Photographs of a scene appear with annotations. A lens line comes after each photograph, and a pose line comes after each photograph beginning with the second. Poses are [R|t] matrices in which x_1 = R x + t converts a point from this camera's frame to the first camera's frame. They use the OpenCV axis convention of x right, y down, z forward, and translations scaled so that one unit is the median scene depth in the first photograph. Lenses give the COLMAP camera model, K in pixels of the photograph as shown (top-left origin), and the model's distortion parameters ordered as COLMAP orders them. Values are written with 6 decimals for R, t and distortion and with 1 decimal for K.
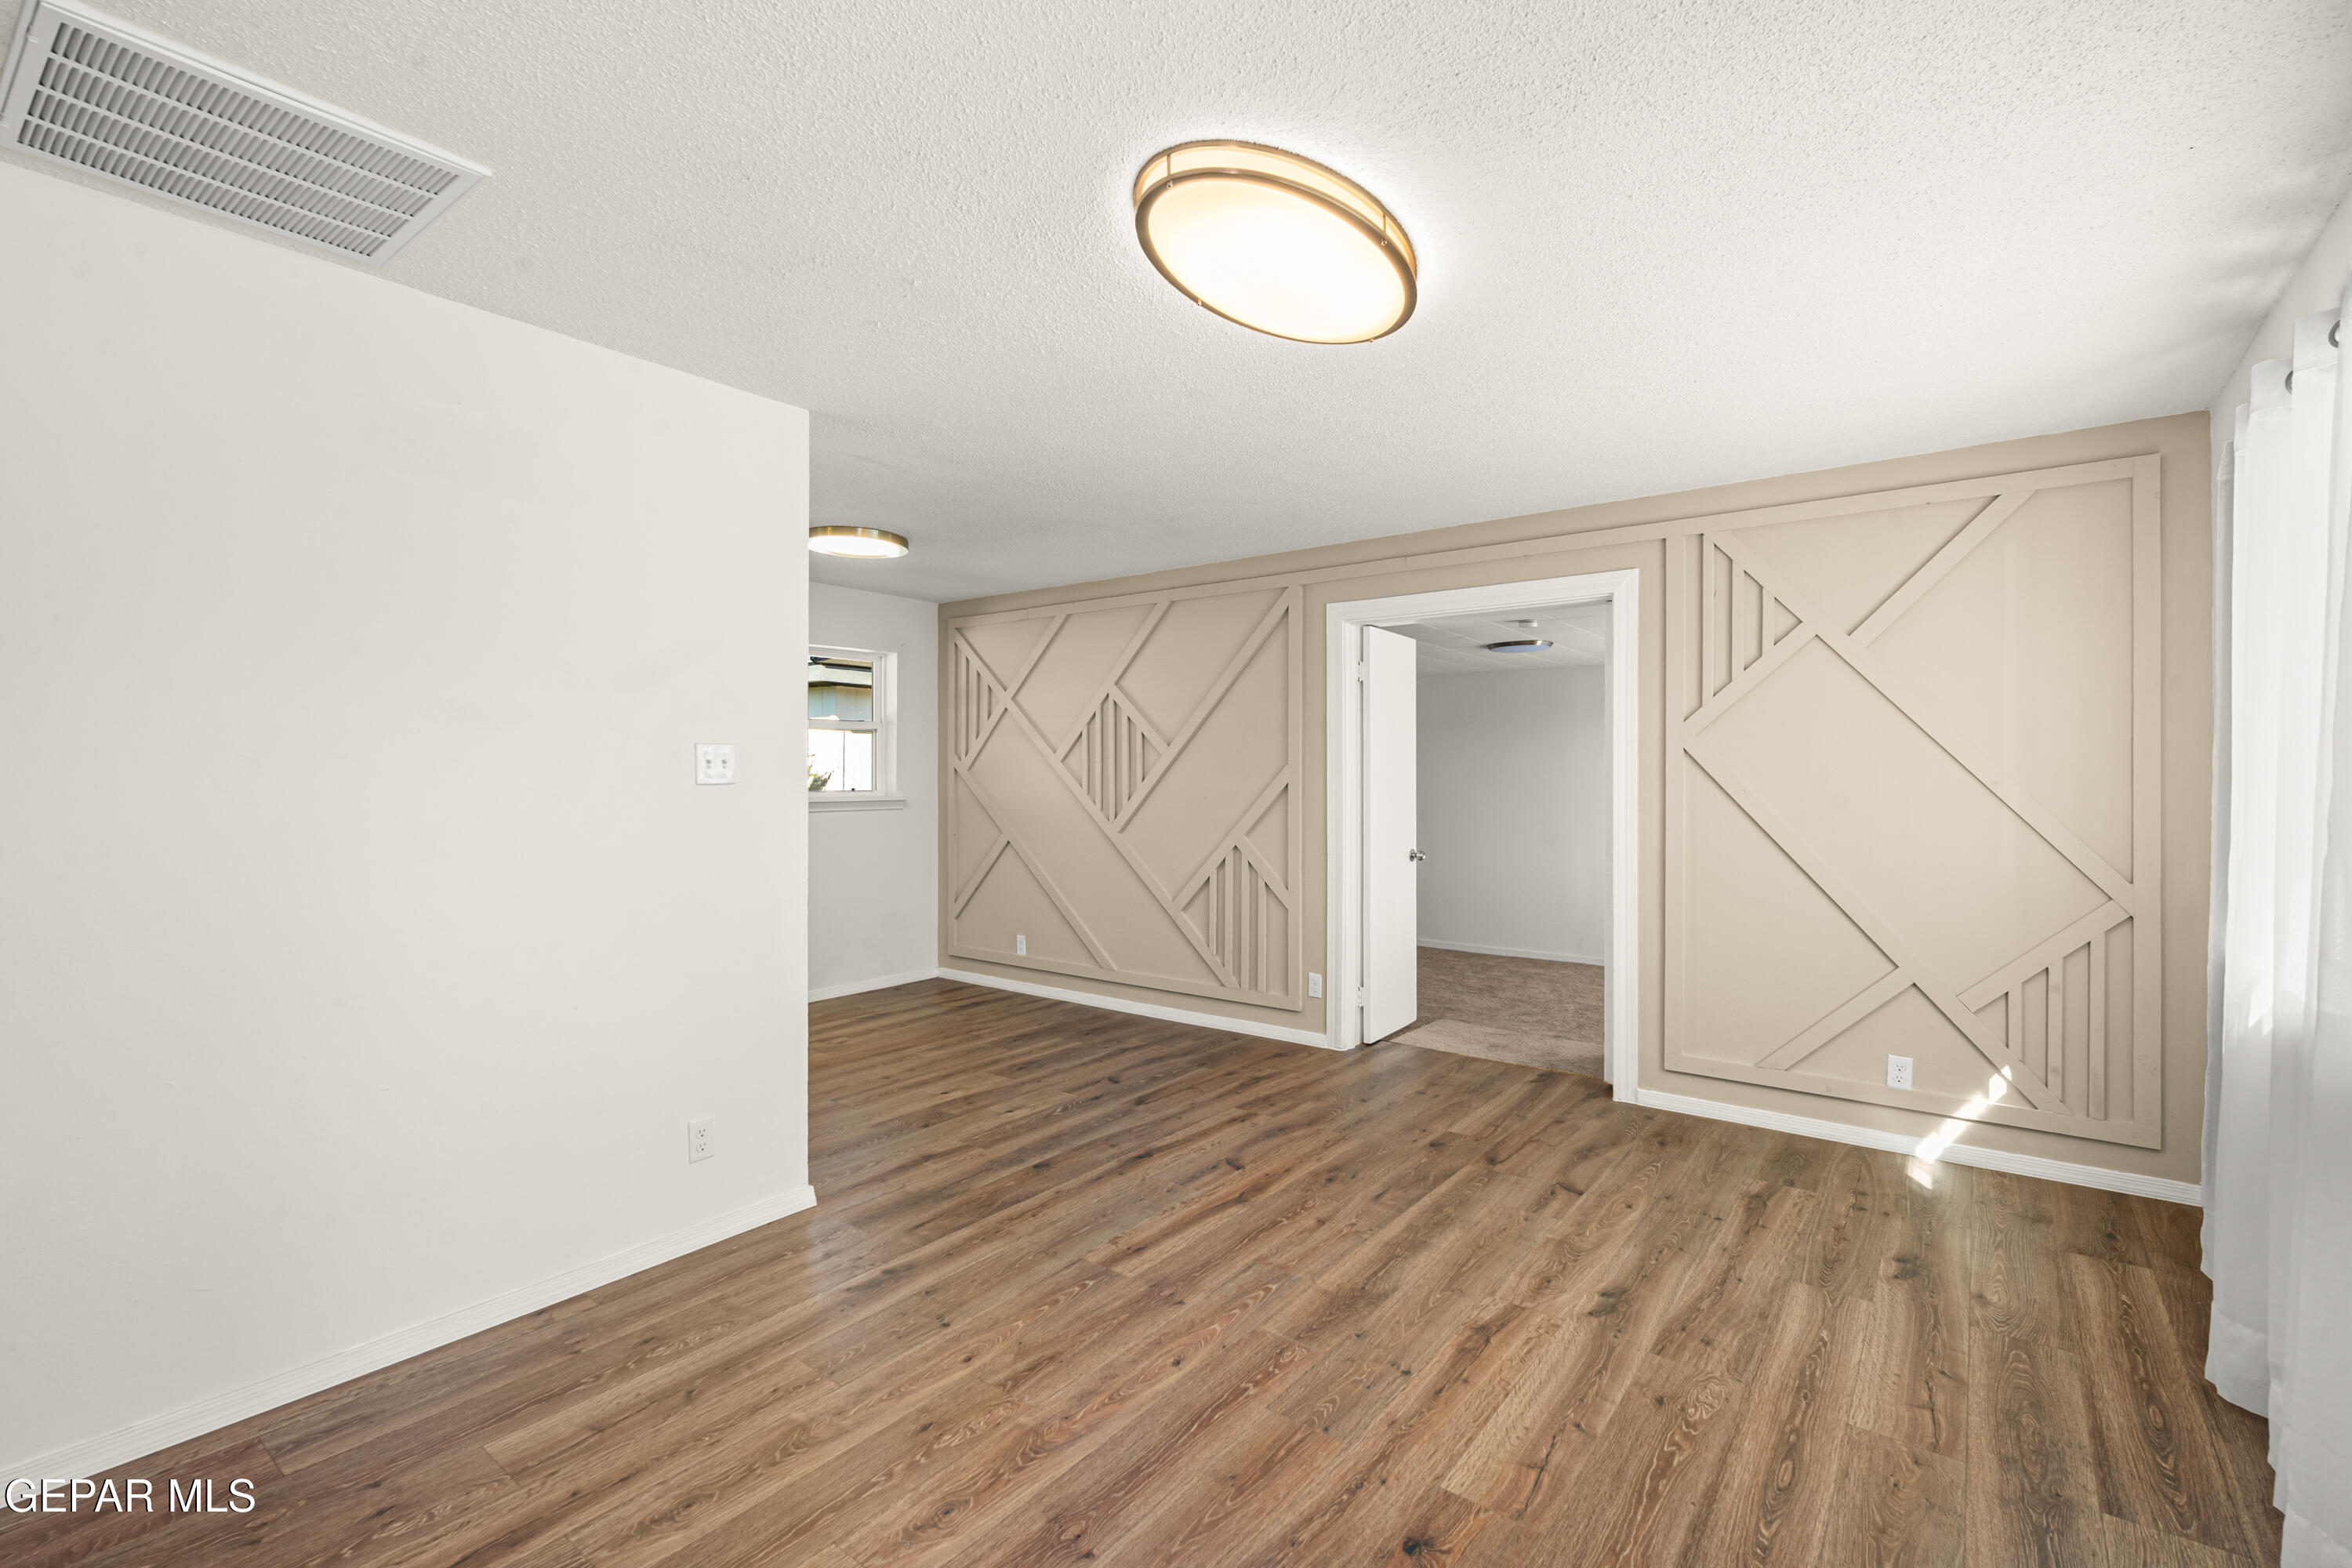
lens RADIAL K [[1035.2, 0, 1181.8], [0, 1035.2, 774.6], [0, 0, 1]] dist [0.004584, -0.002714]
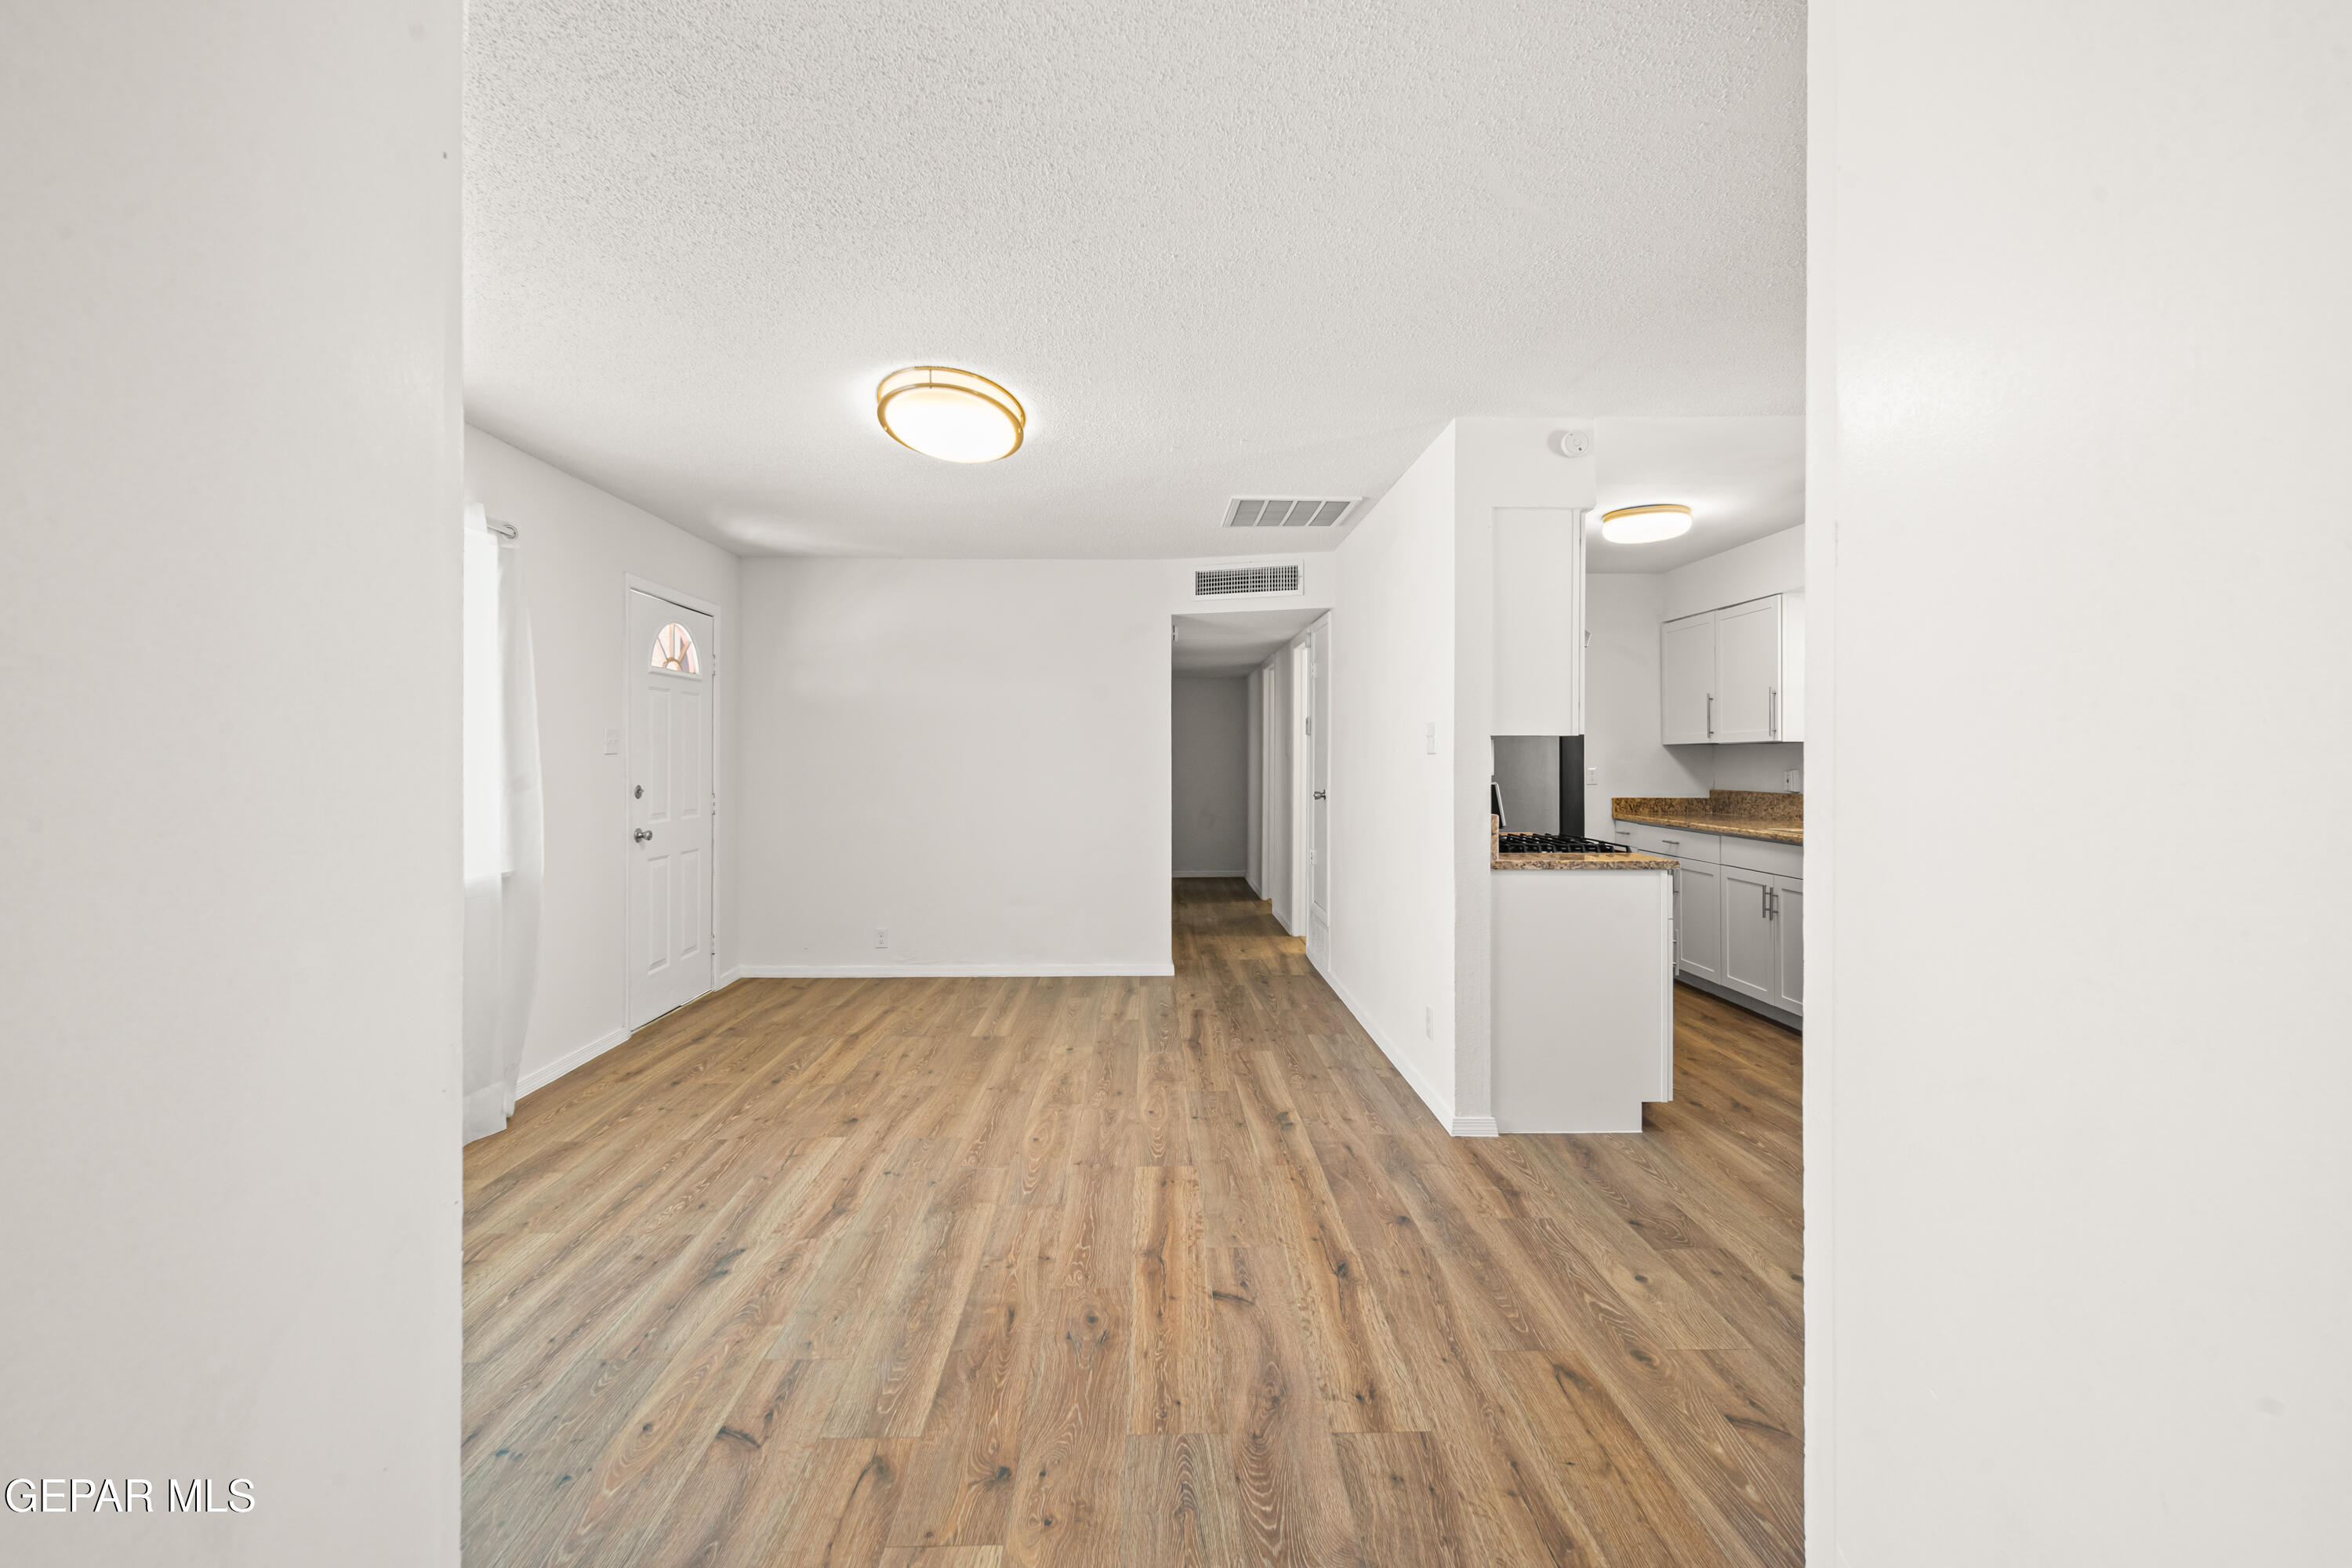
lens RADIAL K [[1035.2, 0, 1168.1], [0, 1035.2, 761.4], [0, 0, 1]] dist [0.004584, -0.002714]
pose [[-0.776738, 0.002060, -0.629821, 0.446559], [-0.000951, 0.999990, 0.004443, 0.009318], [0.629823, 0.004050, -0.776728, 1.294157]]
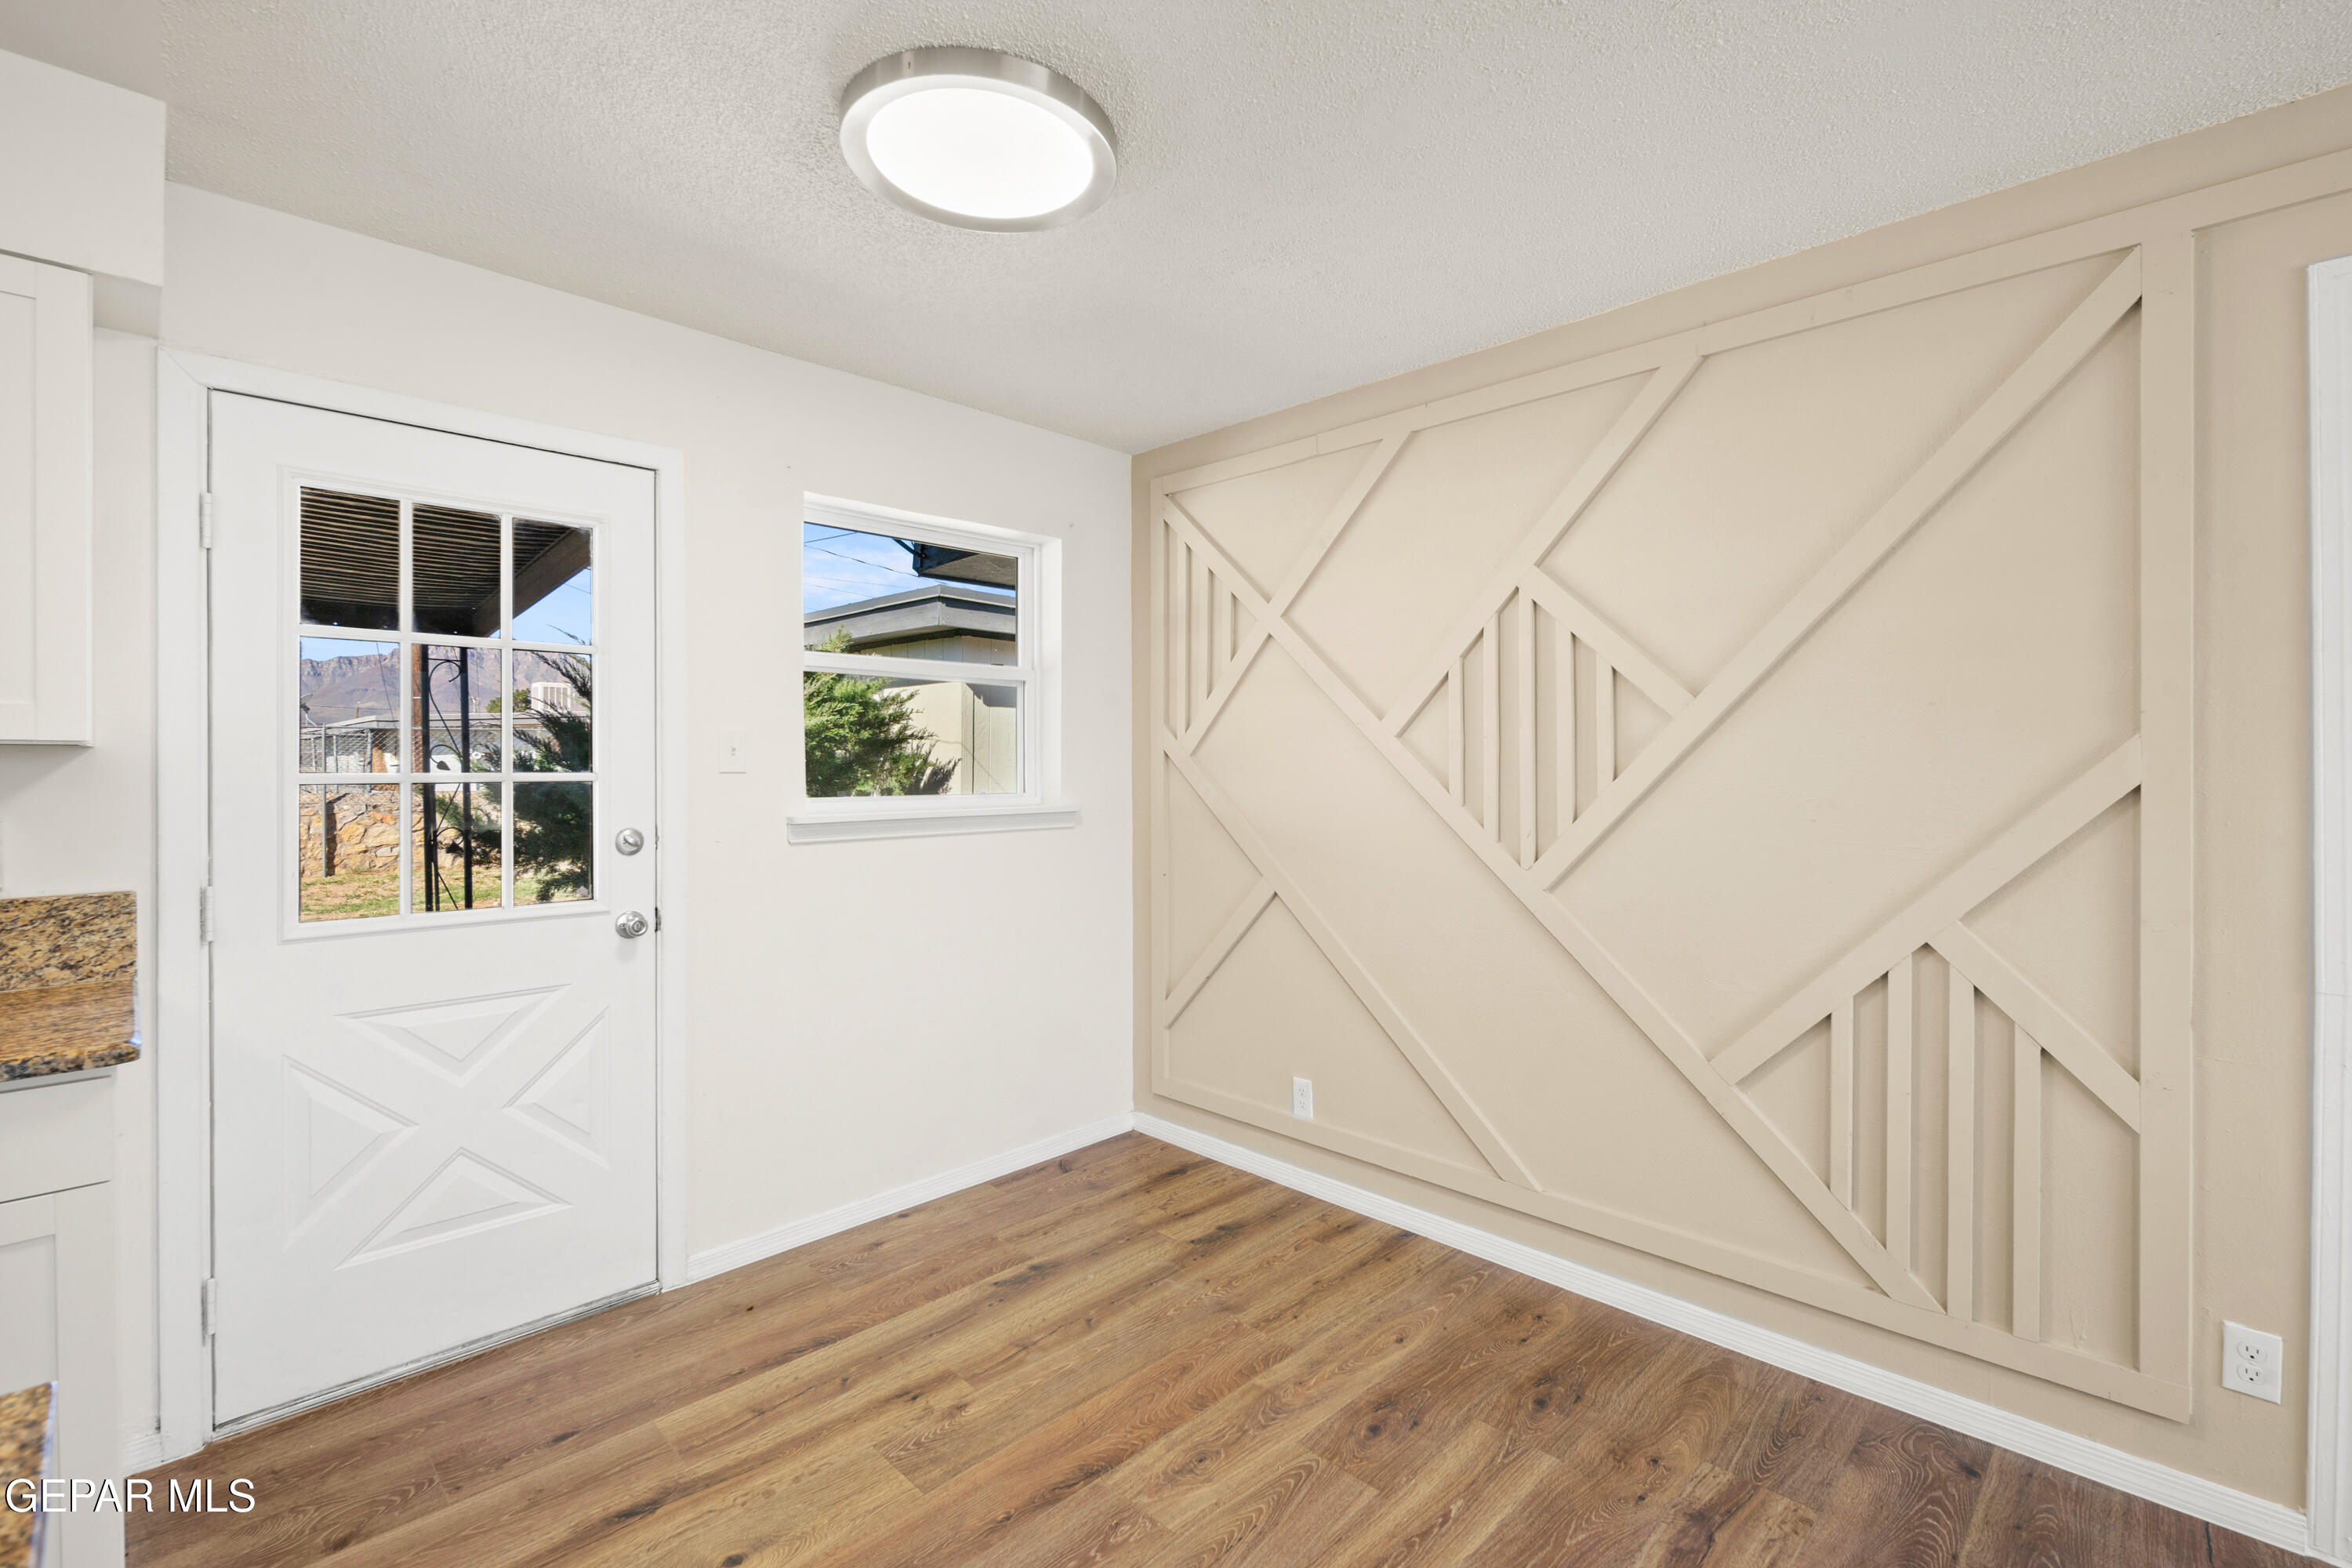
lens RADIAL K [[1035.2, 0, 1189.2], [0, 1035.2, 771.6], [0, 0, 1]] dist [0.004584, -0.002714]
pose [[0.992267, -0.004712, -0.124034, -0.225221], [0.005740, 0.999952, 0.007936, -0.000827], [0.123991, -0.008587, 0.992246, 0.748309]]
